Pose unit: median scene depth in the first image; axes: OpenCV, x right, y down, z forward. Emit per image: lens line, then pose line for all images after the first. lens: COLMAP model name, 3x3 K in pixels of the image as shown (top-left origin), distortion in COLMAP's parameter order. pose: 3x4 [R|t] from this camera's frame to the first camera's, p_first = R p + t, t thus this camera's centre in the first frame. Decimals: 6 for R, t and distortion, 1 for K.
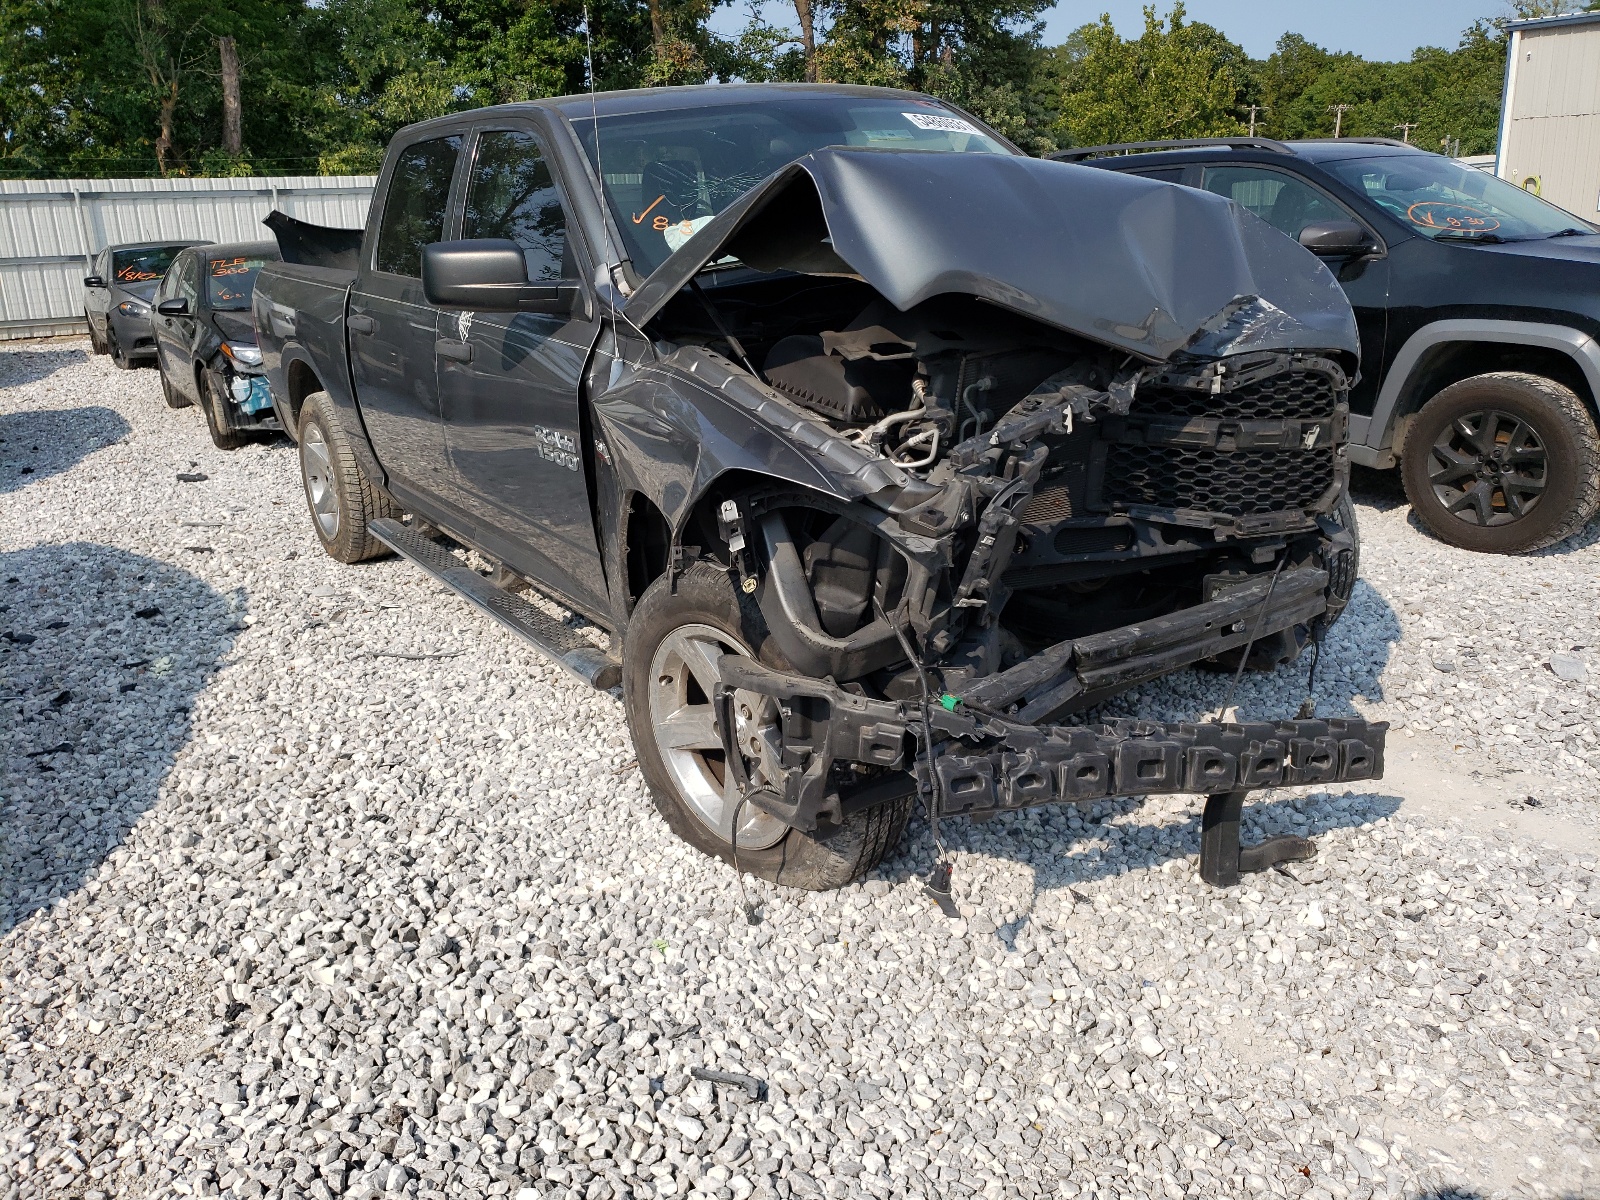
lens RADIAL K [[1238.5, 0, 800.0], [0, 1238.5, 600.0], [0, 0, 1]] dist [-0.004998, -0.001509]
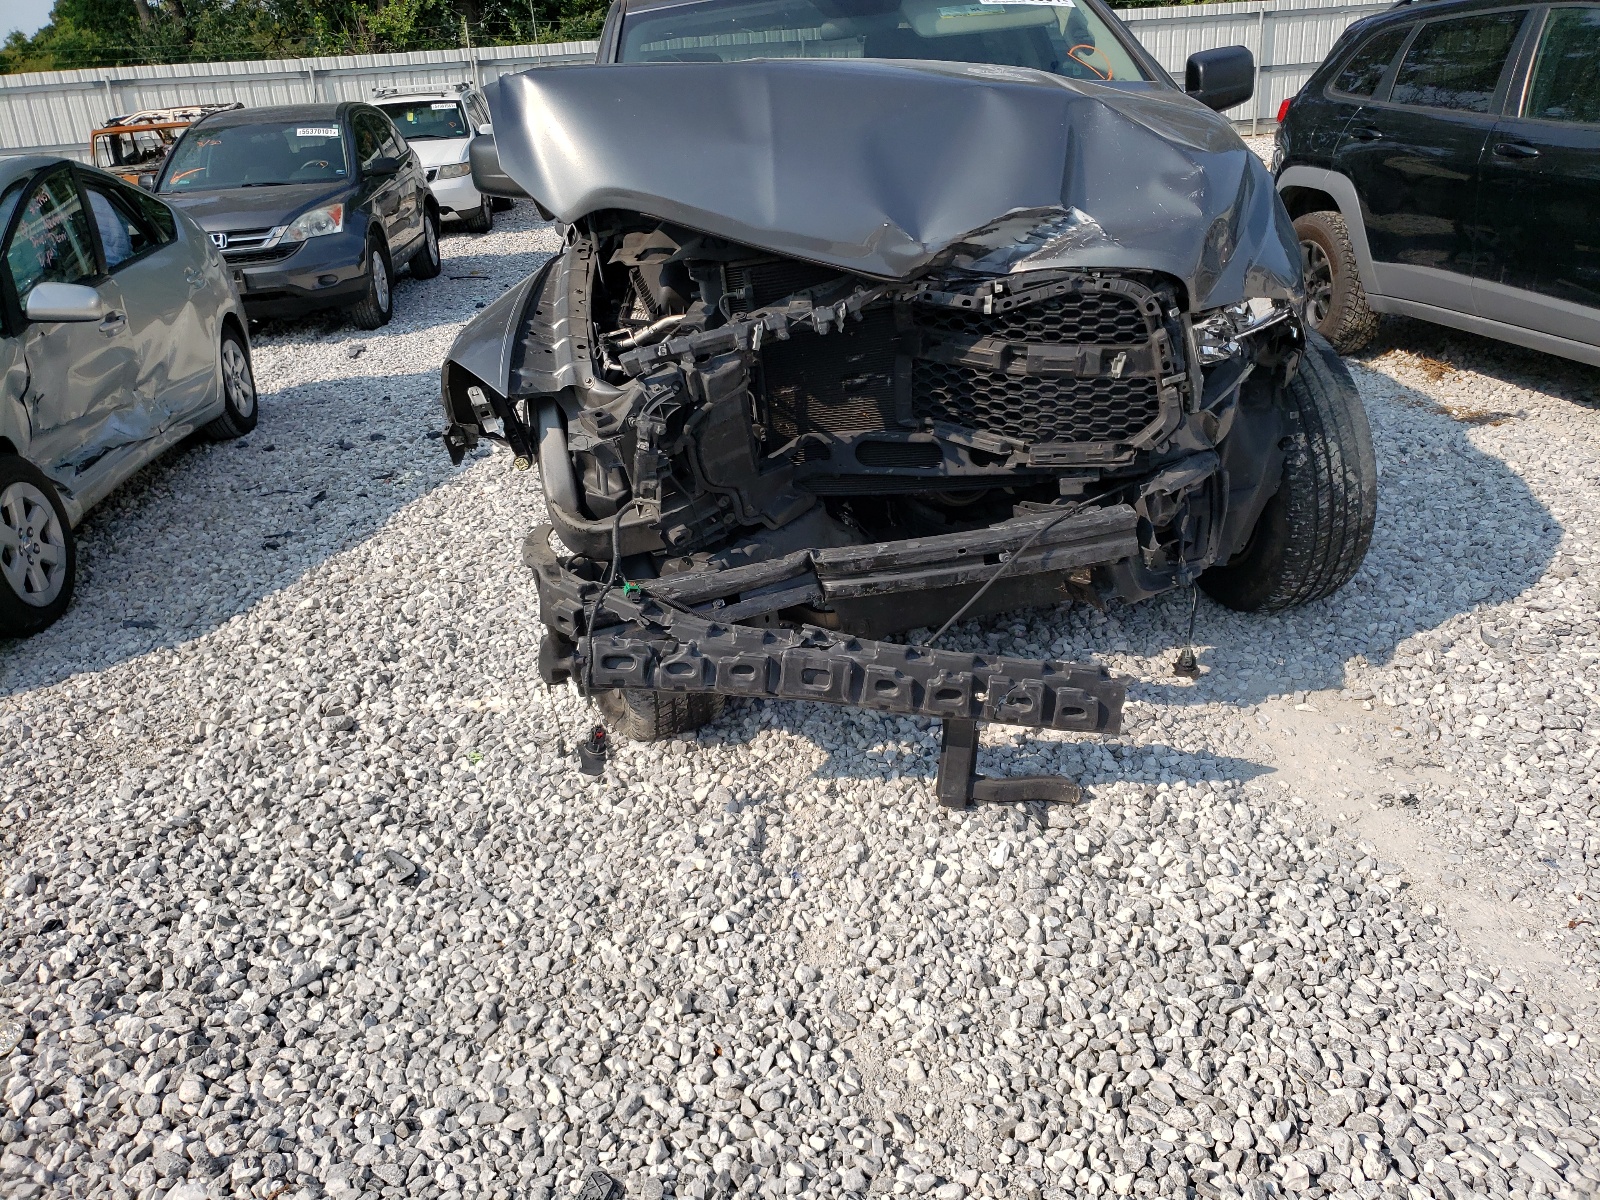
lens RADIAL K [[1203.4, 0, 800.0], [0, 1203.4, 600.0], [0, 0, 1]] dist [0.100772, -0.000176]
pose [[0.927220, 0.139097, -0.347728, 0.540270], [-0.099858, 0.986680, 0.128416, -0.051279], [0.360959, -0.084347, 0.928760, 0.045999]]
